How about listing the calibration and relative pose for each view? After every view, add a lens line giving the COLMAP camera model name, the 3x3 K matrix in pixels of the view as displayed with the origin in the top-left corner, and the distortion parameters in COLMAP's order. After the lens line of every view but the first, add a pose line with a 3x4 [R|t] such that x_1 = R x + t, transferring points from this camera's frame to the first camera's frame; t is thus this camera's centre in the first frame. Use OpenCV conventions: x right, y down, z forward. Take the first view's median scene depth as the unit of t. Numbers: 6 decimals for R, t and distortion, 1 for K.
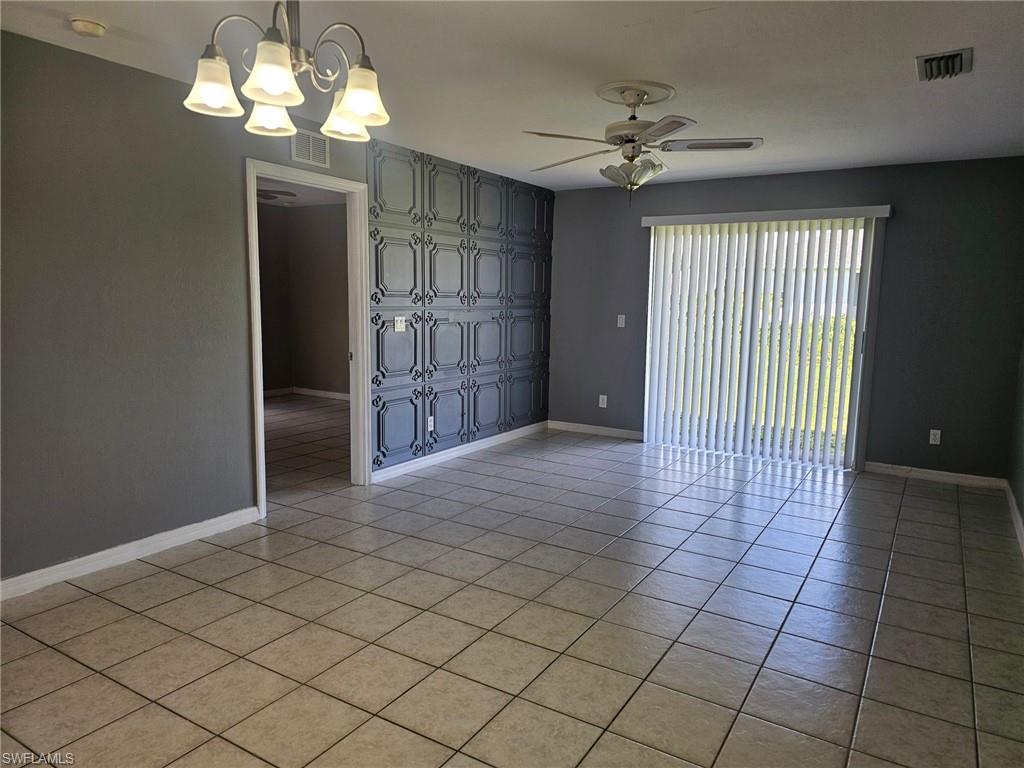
lens RADIAL K [[684.9, 0, 508.8], [0, 684.9, 391.2], [0, 0, 1]] dist [-0.005392, -0.002682]
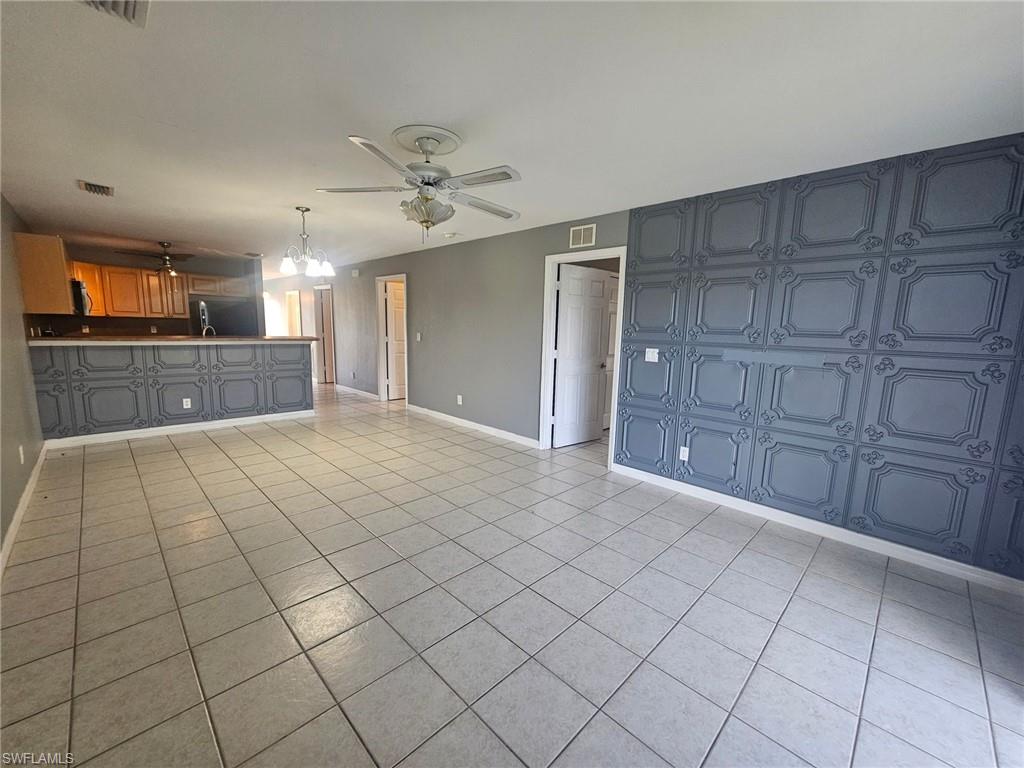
lens RADIAL K [[416.1, 0, 513.9], [0, 416.1, 385.0], [0, 0, 1]] dist [0.002755, 0.001269]
pose [[-0.236754, 0.109816, -0.965344, 0.632665], [-0.163844, 0.974849, 0.151080, -0.124328], [0.957655, 0.193935, -0.212806, 0.991323]]
